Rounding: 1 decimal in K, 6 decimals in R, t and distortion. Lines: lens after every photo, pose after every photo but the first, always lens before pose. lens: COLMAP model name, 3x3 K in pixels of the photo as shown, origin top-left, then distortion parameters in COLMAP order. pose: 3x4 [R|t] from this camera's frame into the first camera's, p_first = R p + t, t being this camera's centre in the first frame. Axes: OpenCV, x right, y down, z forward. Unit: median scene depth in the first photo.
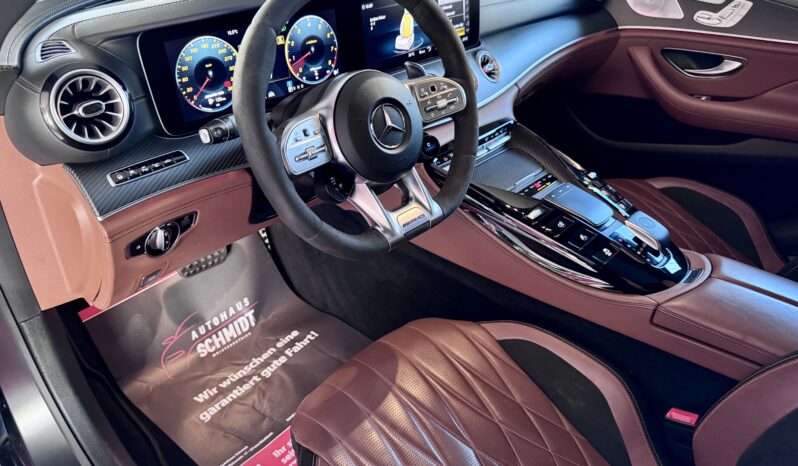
lens RADIAL K [[547.6, 0, 391.6], [0, 547.6, 251.5], [0, 0, 1]] dist [0.019276, -0.019565]
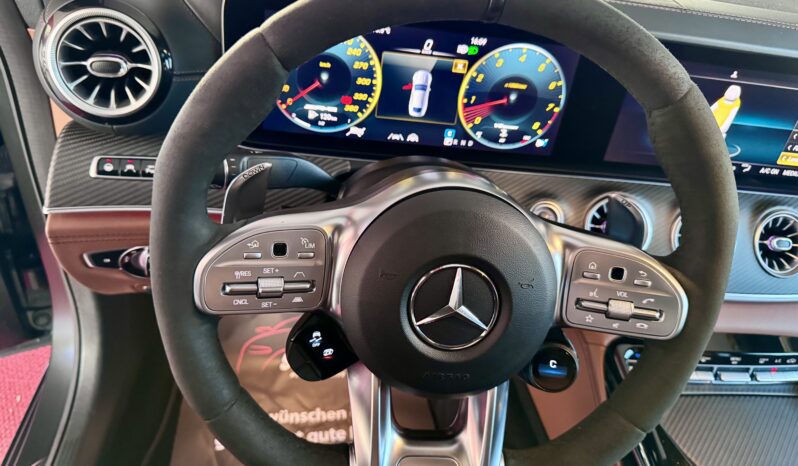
lens RADIAL K [[547.6, 0, 387.3], [0, 547.6, 247.8], [0, 0, 1]] dist [0.019276, -0.019565]
pose [[0.747496, 0.487218, -0.451517, 0.109243], [-0.483170, 0.865248, 0.133764, -0.238383], [0.455846, 0.118171, 0.882179, 0.419225]]
